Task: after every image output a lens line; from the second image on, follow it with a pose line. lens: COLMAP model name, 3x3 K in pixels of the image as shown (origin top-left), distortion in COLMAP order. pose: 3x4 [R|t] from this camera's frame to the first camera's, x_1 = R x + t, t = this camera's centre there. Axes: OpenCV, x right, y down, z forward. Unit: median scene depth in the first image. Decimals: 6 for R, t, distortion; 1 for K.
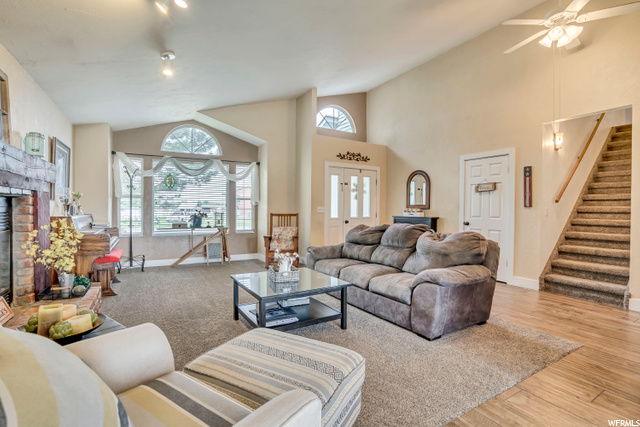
lens RADIAL K [[300.5, 0, 316.7], [0, 300.5, 212.5], [0, 0, 1]] dist [-0.034849, 0.001306]
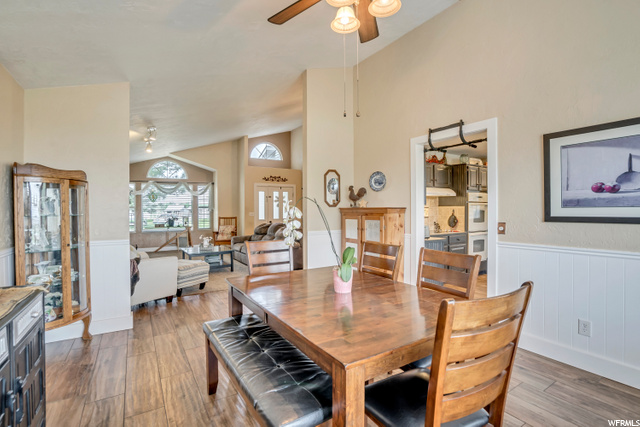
lens RADIAL K [[300.5, 0, 316.7], [0, 300.5, 212.5], [0, 0, 1]] dist [-0.034849, 0.001306]
pose [[0.999396, -0.012718, 0.032340, 0.291947], [0.012685, 0.999919, 0.001224, -0.015404], [-0.032353, -0.000813, 0.999476, -0.545065]]
